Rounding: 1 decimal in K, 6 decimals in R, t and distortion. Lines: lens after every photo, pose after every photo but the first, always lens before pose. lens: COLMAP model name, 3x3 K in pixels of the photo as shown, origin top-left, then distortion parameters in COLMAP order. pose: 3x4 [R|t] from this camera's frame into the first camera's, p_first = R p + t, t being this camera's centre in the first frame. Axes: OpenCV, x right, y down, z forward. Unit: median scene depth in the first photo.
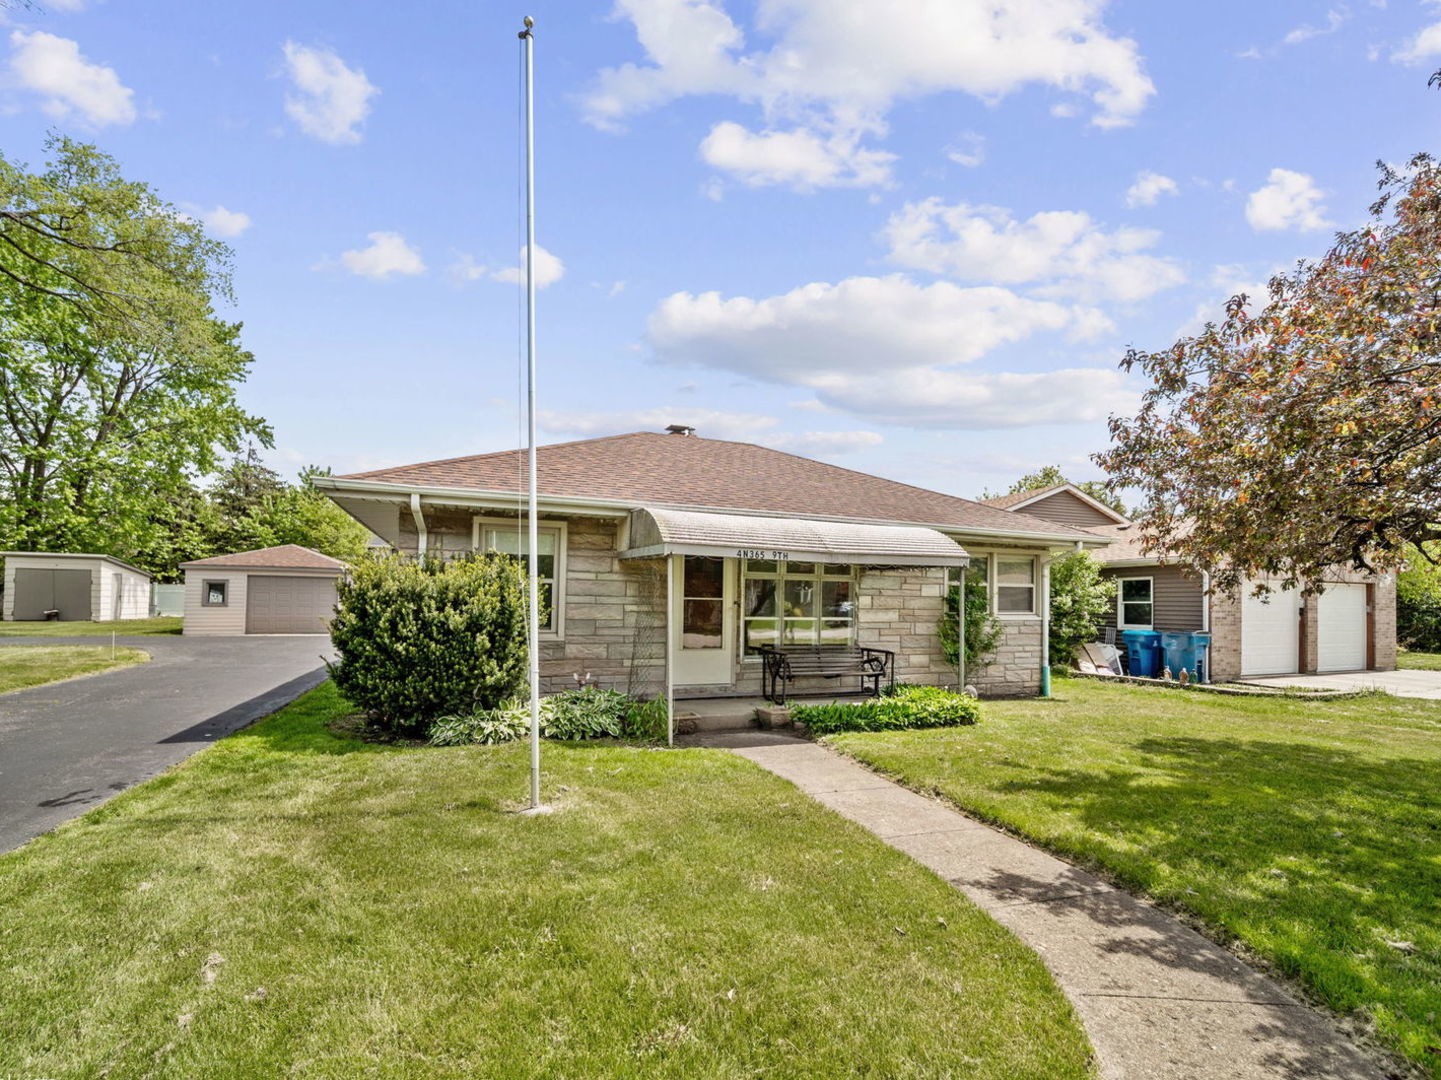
lens RADIAL K [[713.2, 0, 719.4], [0, 713.2, 566.7], [0, 0, 1]] dist [-0.000640, 0.000131]
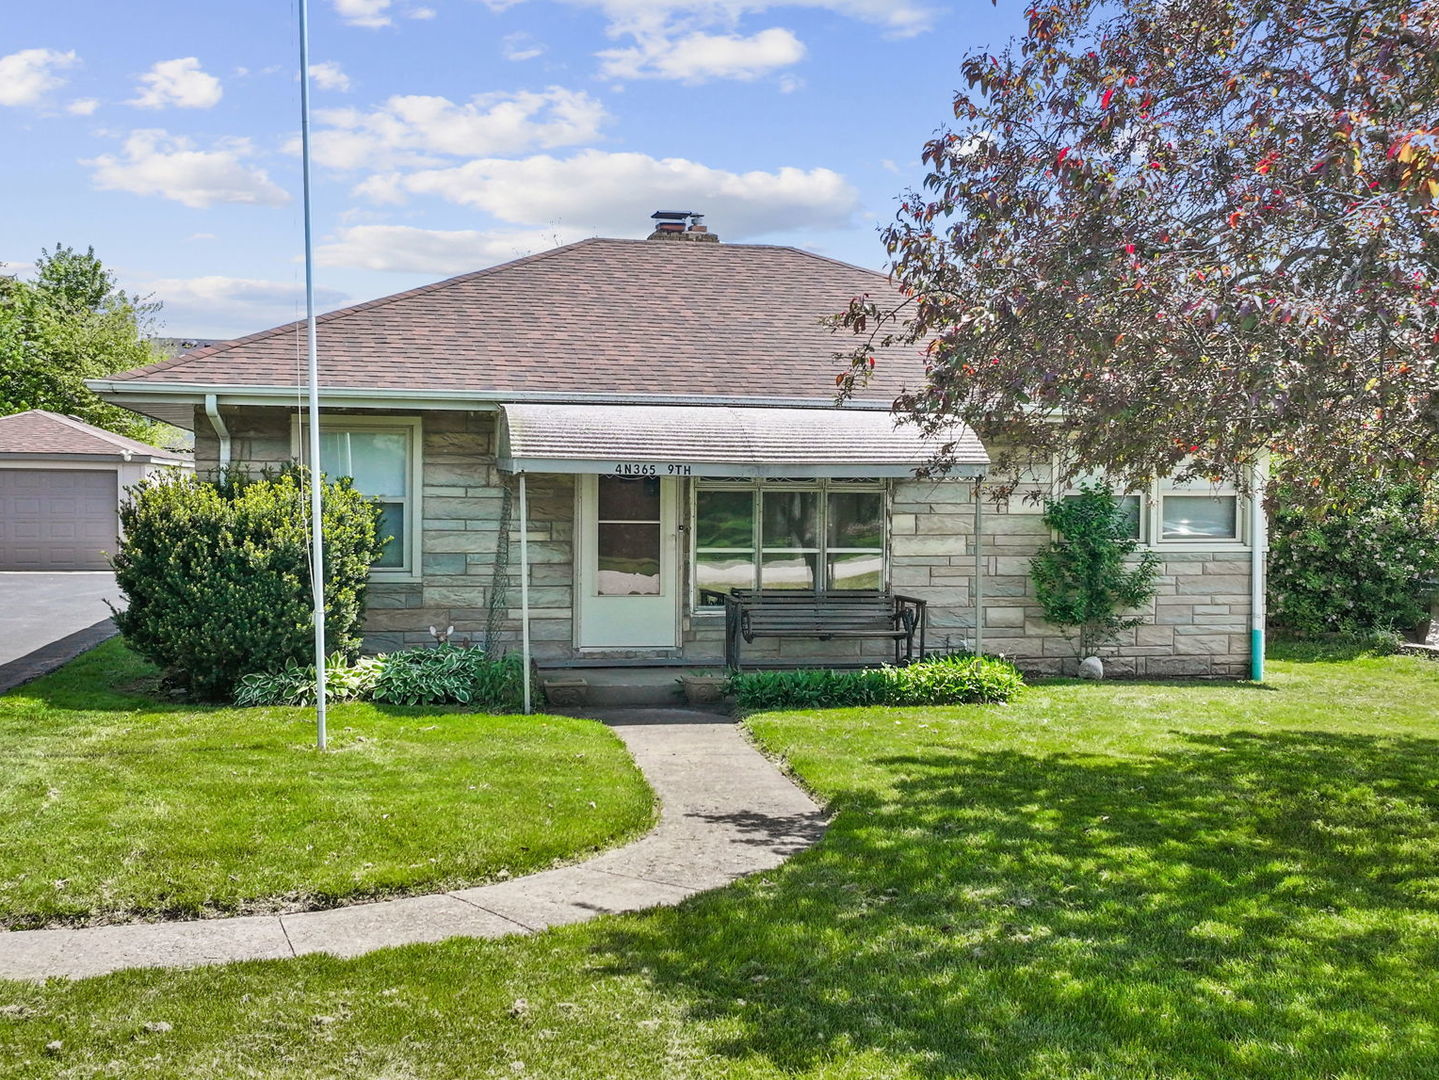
lens RADIAL K [[1526.5, 0, 722.2], [0, 1526.5, 539.1], [0, 0, 1]] dist [0.014762, -0.030861]
pose [[0.993546, 0.000196, -0.113432, 0.292238], [0.007956, 0.997416, 0.071405, -0.053579], [0.113153, -0.071847, 0.990977, -0.553610]]
